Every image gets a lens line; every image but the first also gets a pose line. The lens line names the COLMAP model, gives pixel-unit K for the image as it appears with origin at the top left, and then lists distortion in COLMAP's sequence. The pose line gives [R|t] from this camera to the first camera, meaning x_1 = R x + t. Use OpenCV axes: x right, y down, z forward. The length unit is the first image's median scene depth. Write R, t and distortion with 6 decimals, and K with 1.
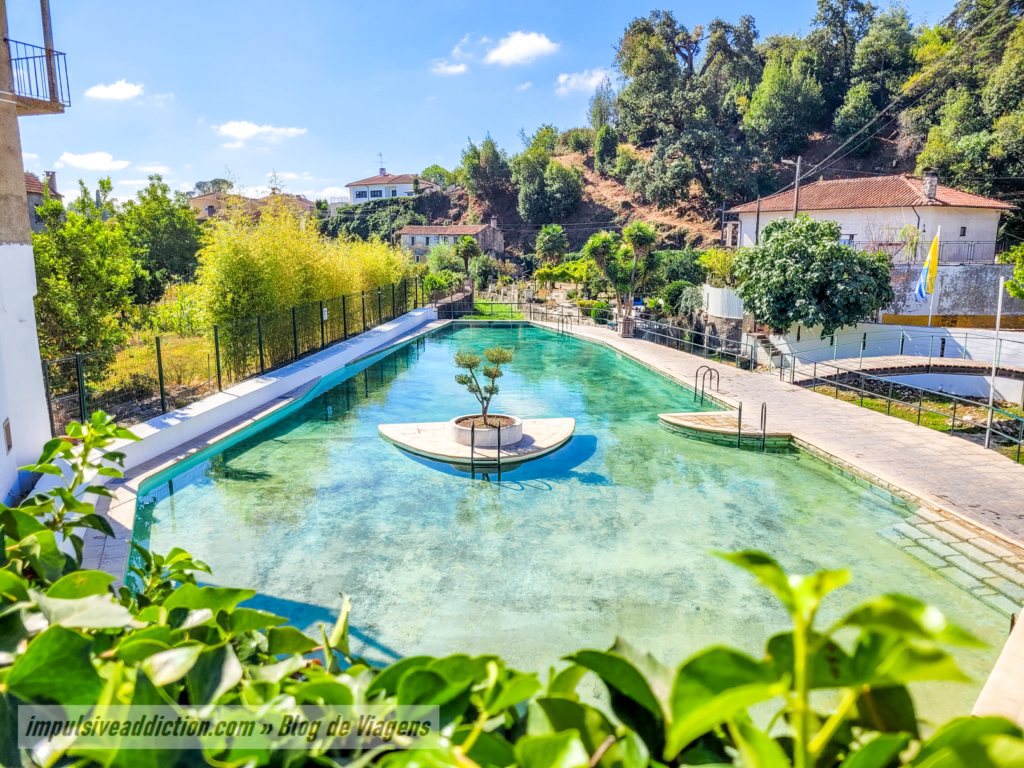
lens RADIAL K [[777.8, 0, 496.3], [0, 777.8, 381.1], [0, 0, 1]] dist [0.003054, -0.058619]
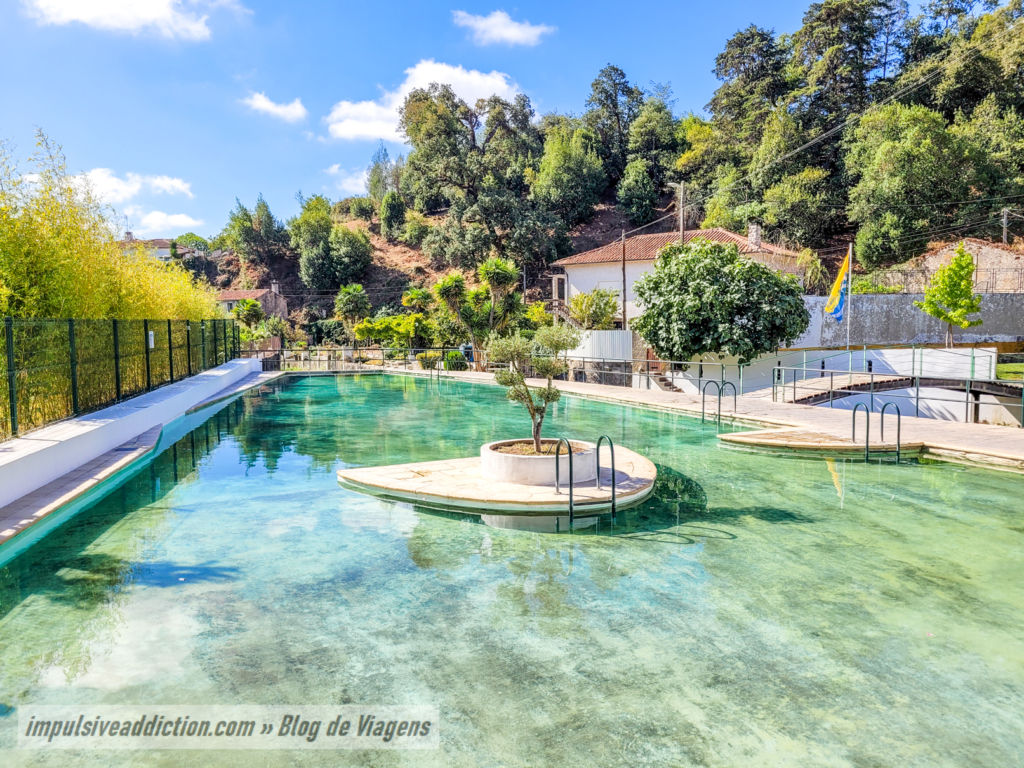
lens RADIAL K [[764.5, 0, 513.2], [0, 764.5, 385.3], [0, 0, 1]] dist [0.000179, -0.001767]
pose [[0.940014, -0.028262, 0.339964, -0.056021], [0.064414, 0.993340, -0.095529, 0.013921], [-0.335000, 0.111697, 0.935574, 0.102458]]
